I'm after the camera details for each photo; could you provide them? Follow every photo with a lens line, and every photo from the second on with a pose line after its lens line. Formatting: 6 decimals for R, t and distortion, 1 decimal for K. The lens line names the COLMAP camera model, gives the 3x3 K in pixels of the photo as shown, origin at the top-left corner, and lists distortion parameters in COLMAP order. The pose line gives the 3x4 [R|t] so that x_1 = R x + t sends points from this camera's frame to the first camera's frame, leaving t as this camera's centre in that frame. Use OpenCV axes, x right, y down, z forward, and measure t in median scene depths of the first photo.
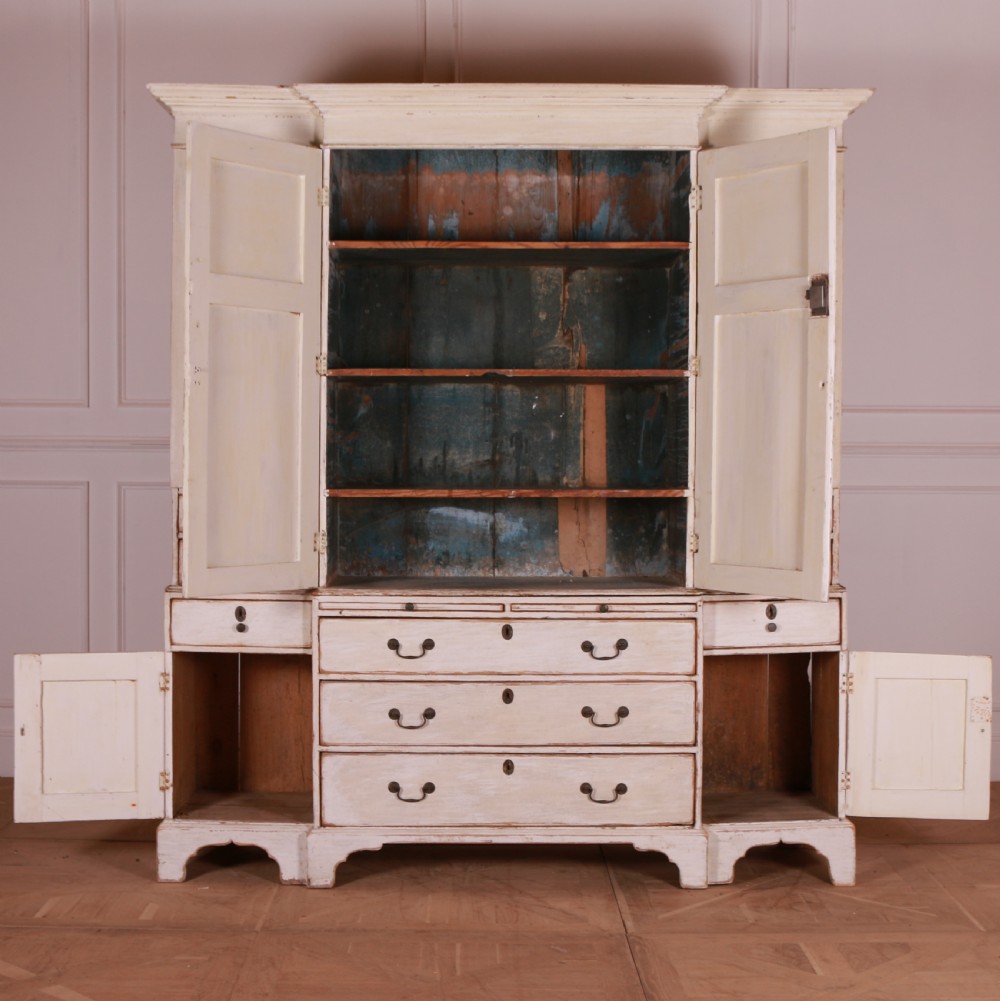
lens RADIAL K [[1750.5, 0, 475.8], [0, 1750.5, 544.1], [0, 0, 1]] dist [-0.148771, 0.137096]
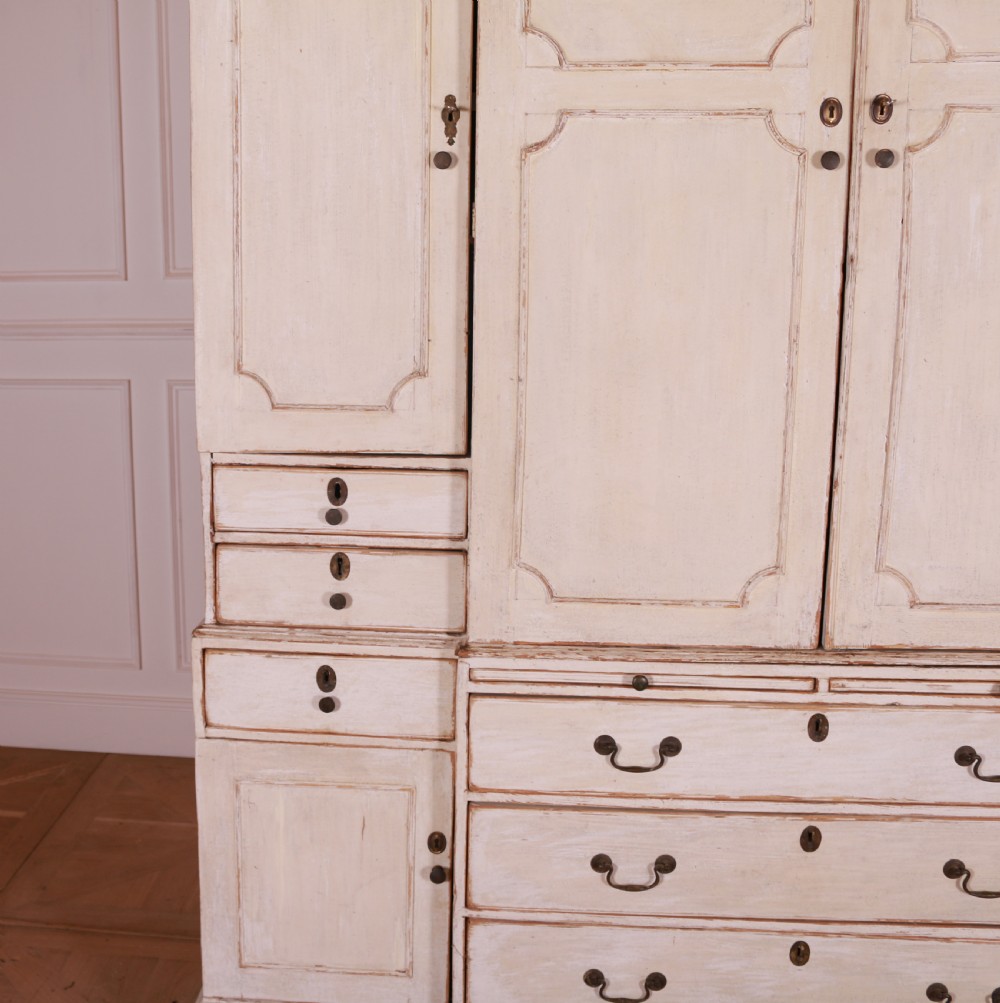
lens RADIAL K [[1222.7, 0, 335.3], [0, 1222.7, 518.4], [0, 0, 1]] dist [-0.159314, 0.134262]
pose [[0.990290, 0.013127, -0.138394, -0.079056], [0.007231, 0.989320, 0.145581, -0.067618], [0.138827, -0.145169, 0.979619, 0.628838]]
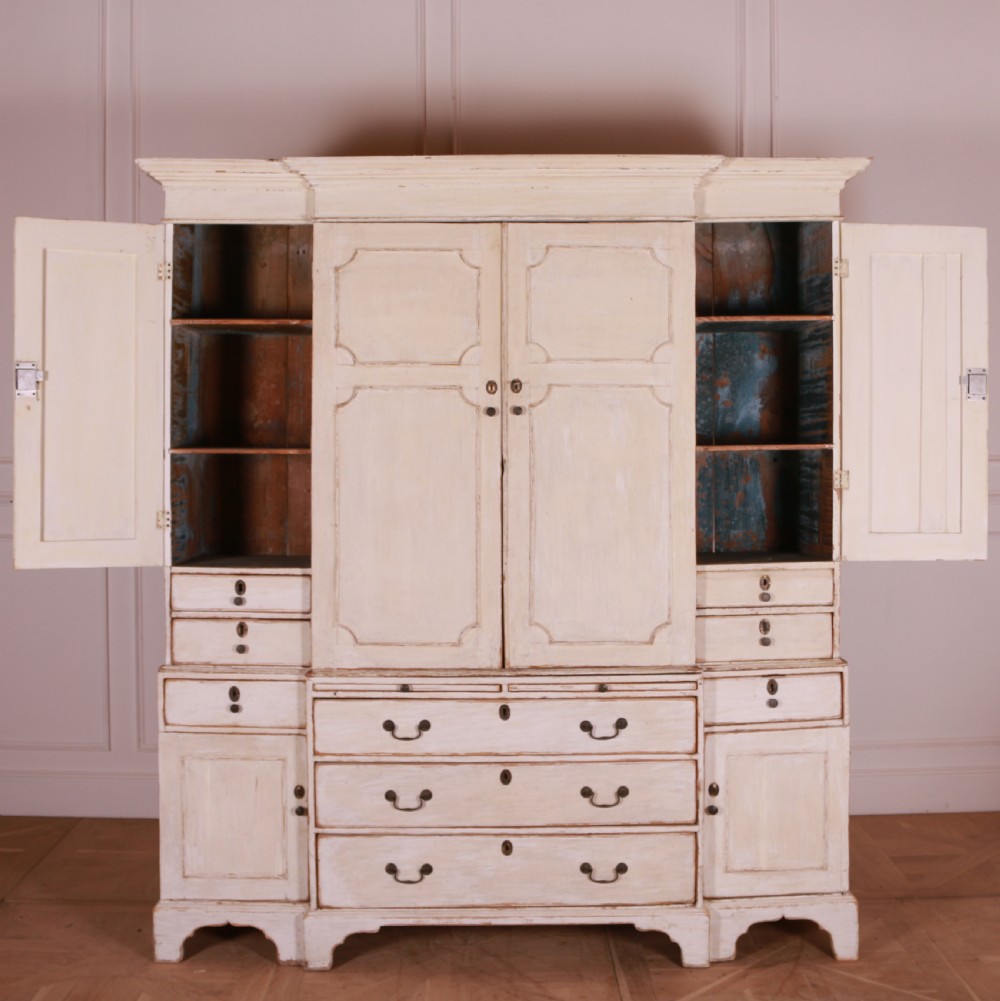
lens RADIAL K [[1398.3, 0, 495.7], [0, 1398.3, 471.8], [0, 0, 1]] dist [-0.166063, 0.171627]
pose [[0.999970, -0.007616, 0.001074, 0.013064], [0.007644, 0.999533, -0.029602, -0.061536], [-0.000848, 0.029609, 0.999561, 0.214610]]
